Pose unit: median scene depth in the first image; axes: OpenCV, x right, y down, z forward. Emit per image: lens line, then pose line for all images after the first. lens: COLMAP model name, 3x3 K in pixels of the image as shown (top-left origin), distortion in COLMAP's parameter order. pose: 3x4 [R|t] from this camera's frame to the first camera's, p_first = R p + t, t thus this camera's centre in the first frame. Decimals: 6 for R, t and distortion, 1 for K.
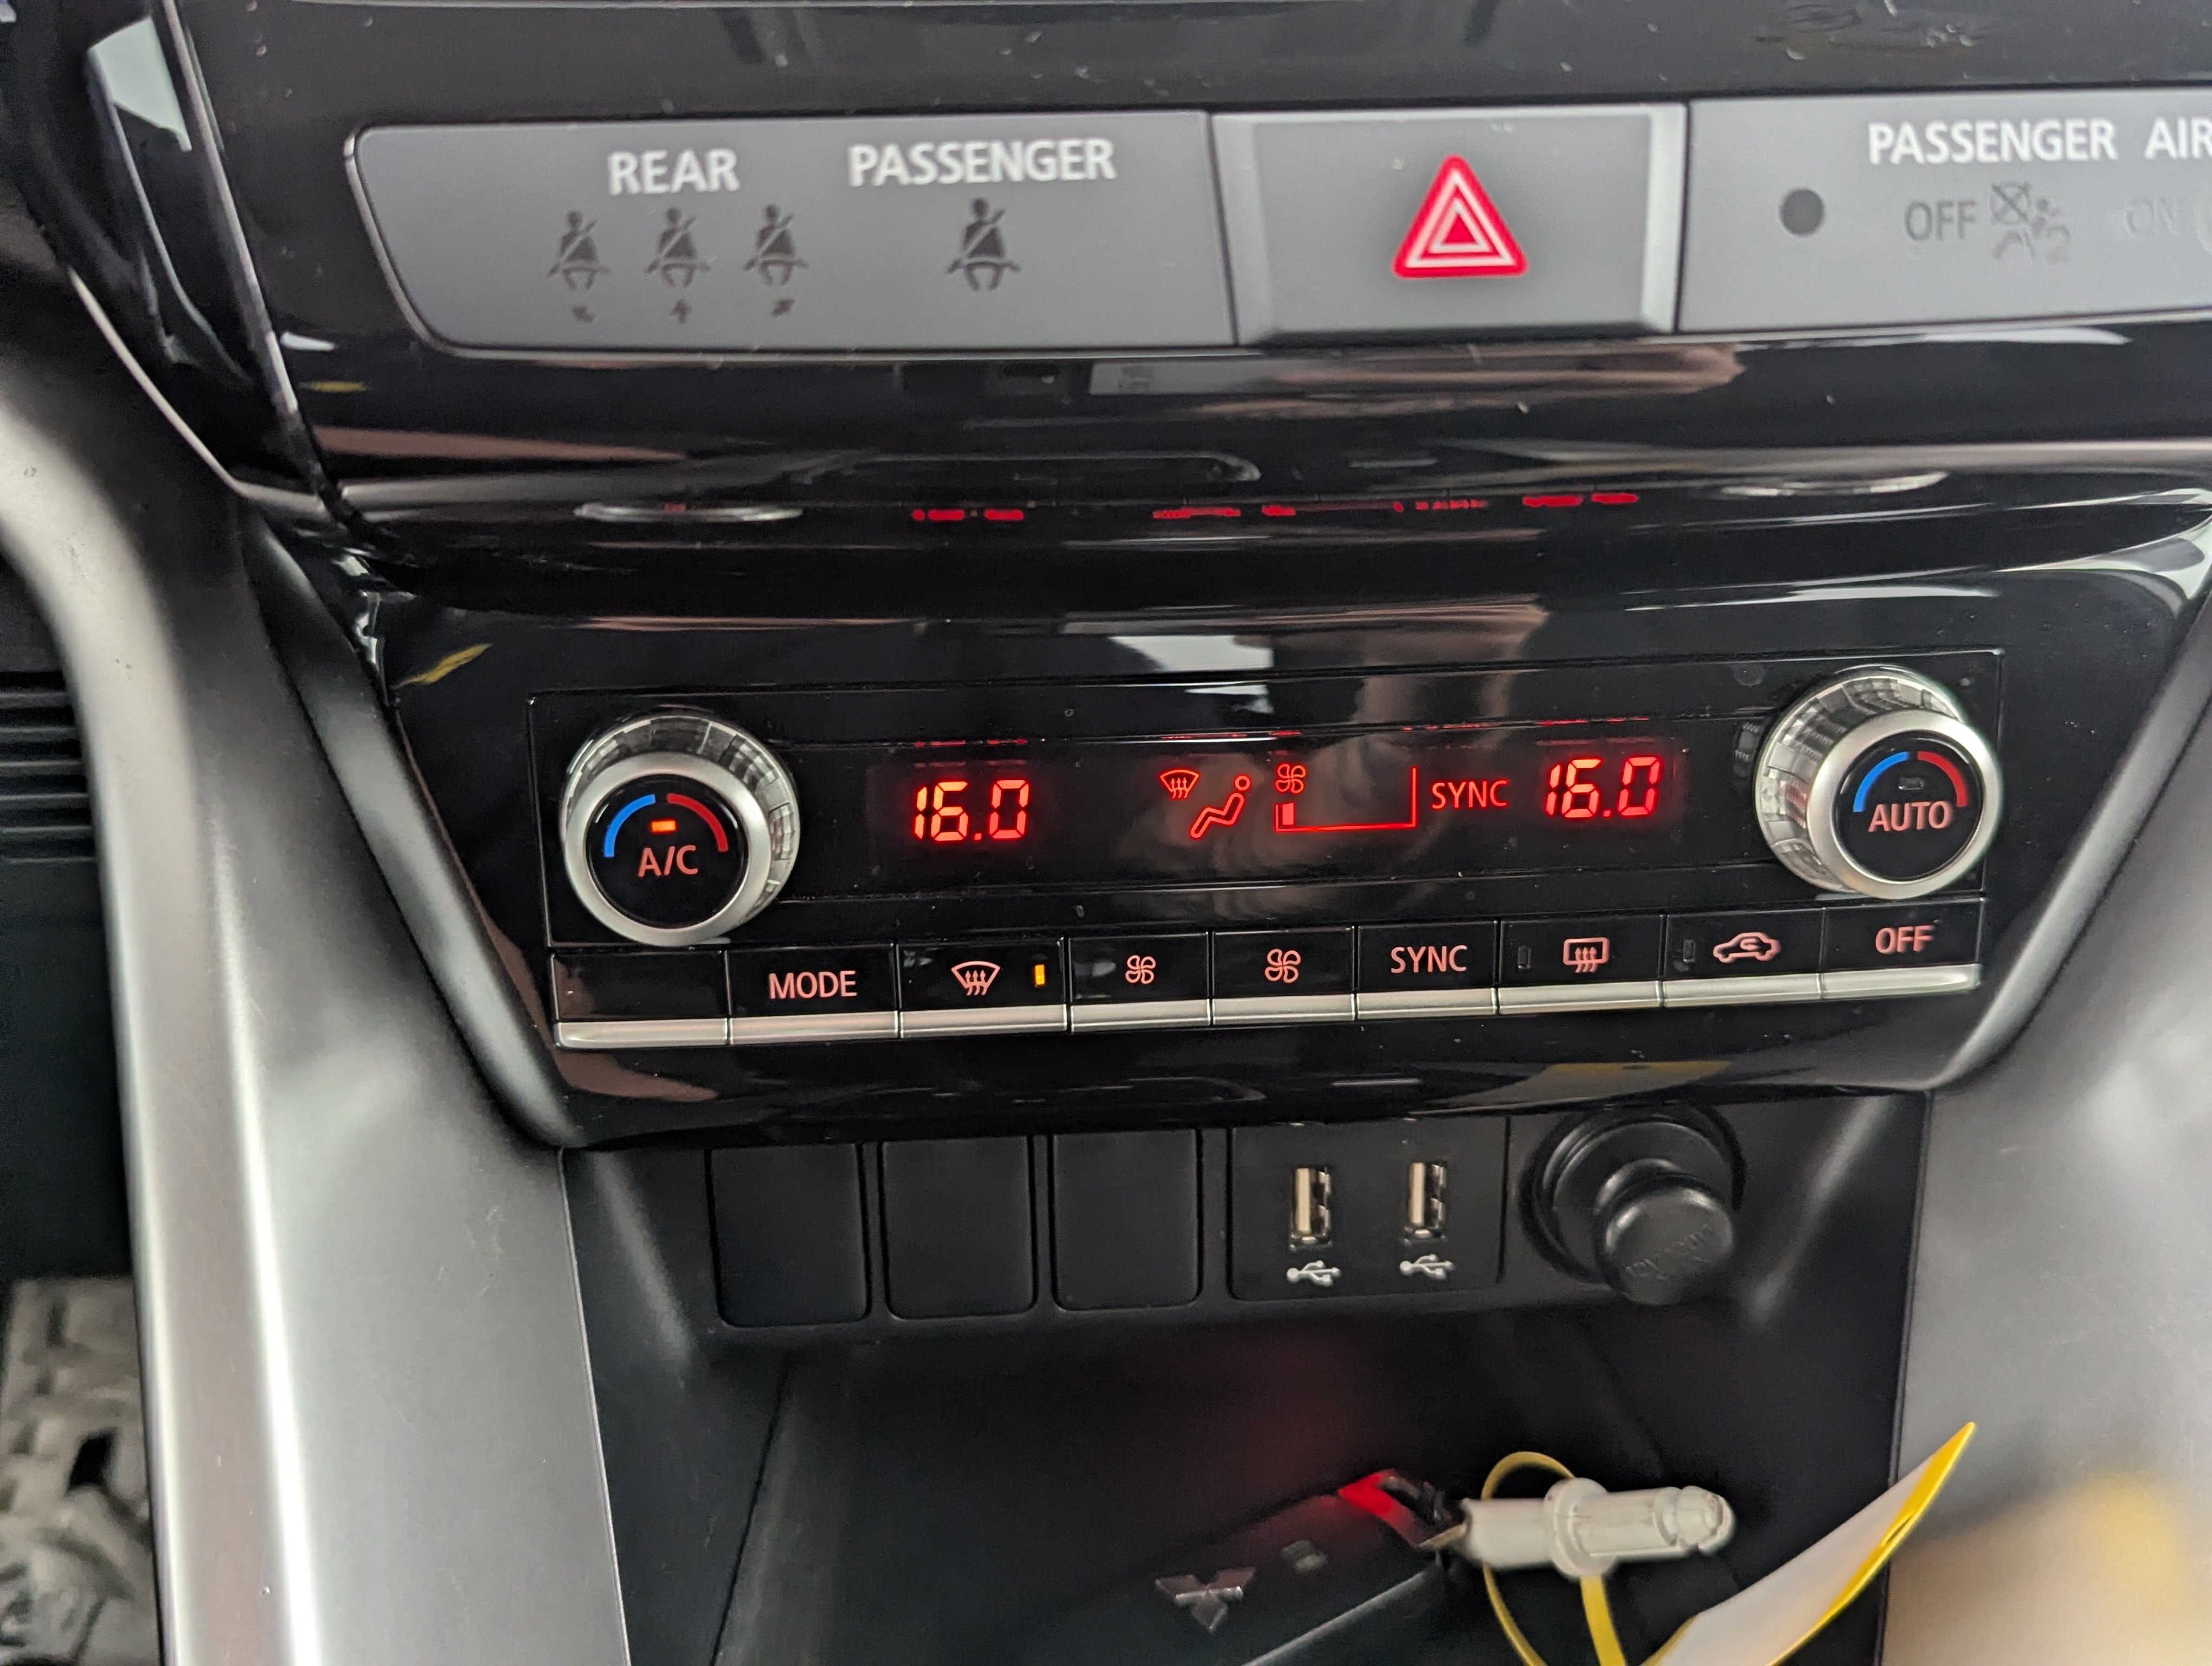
lens RADIAL K [[2120.7, 0, 1094.6], [0, 2120.7, 829.4], [0, 0, 1]] dist [-0.002709, 0.017769]
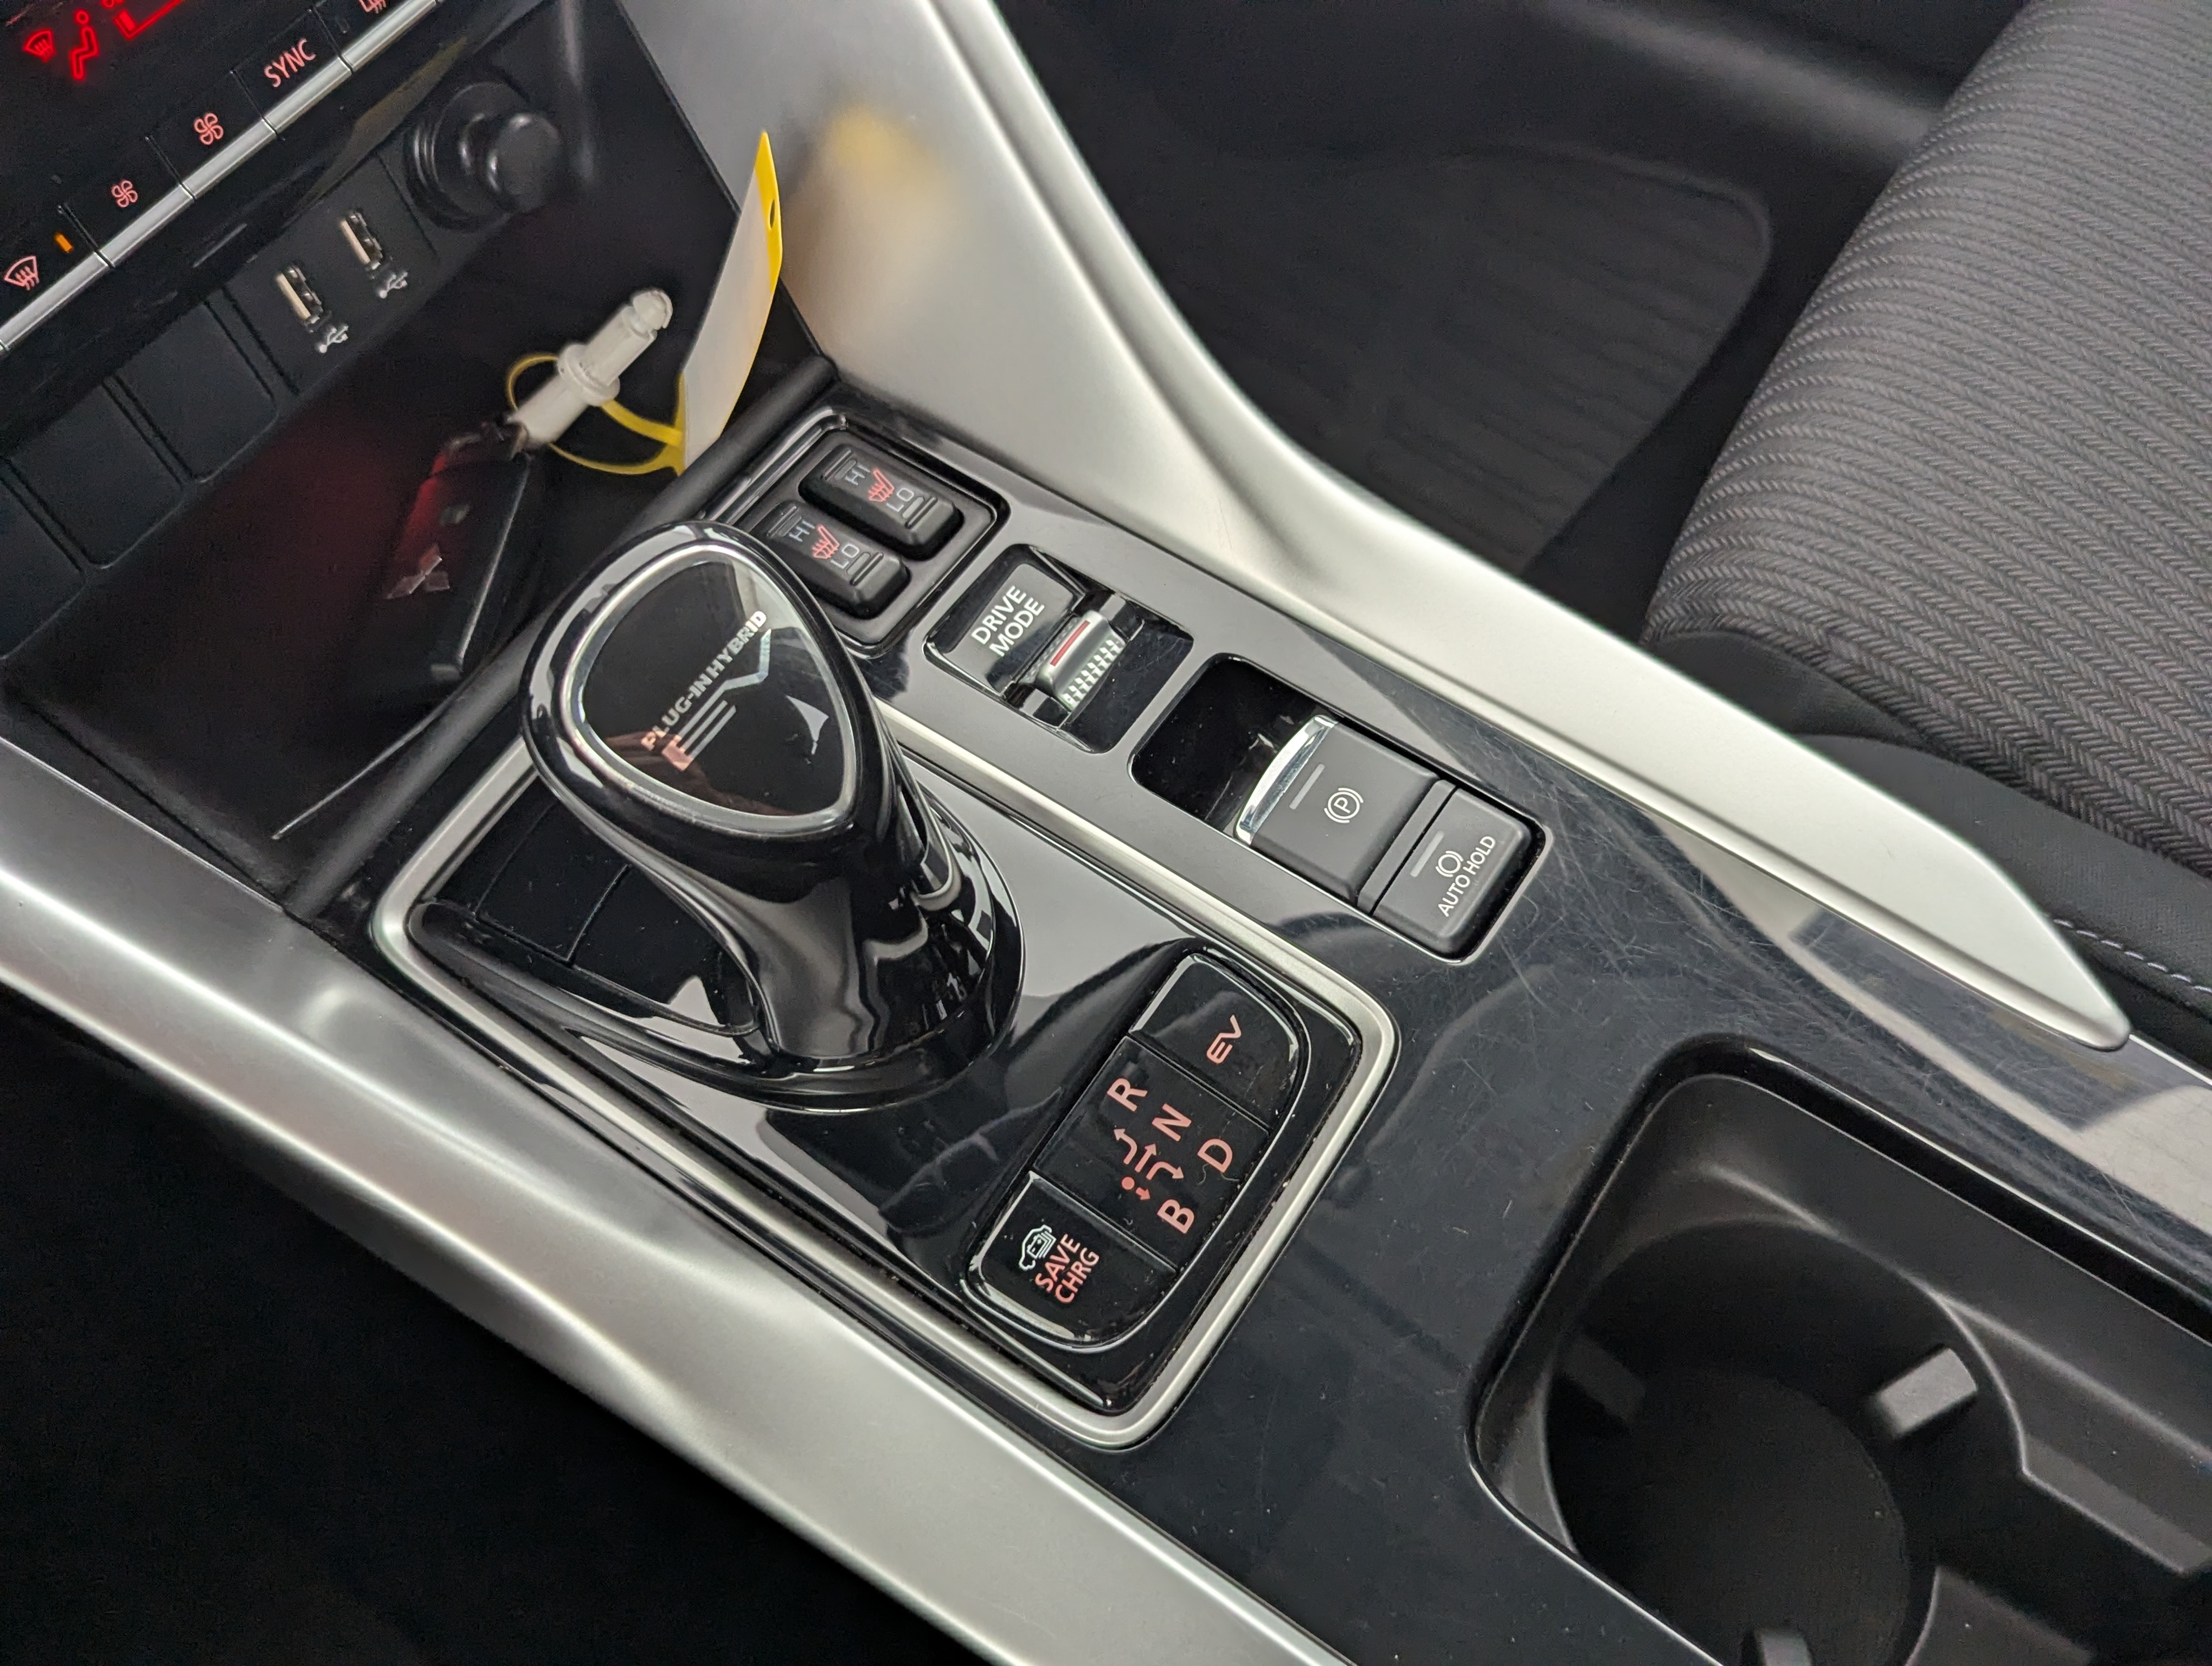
lens RADIAL K [[2120.7, 0, 1094.6], [0, 2120.7, 829.4], [0, 0, 1]] dist [-0.002709, 0.017769]
pose [[0.624914, -0.686474, 0.371801, -0.317501], [0.444257, 0.704308, 0.553702, -0.102068], [-0.641965, -0.180840, 0.745103, -0.366742]]
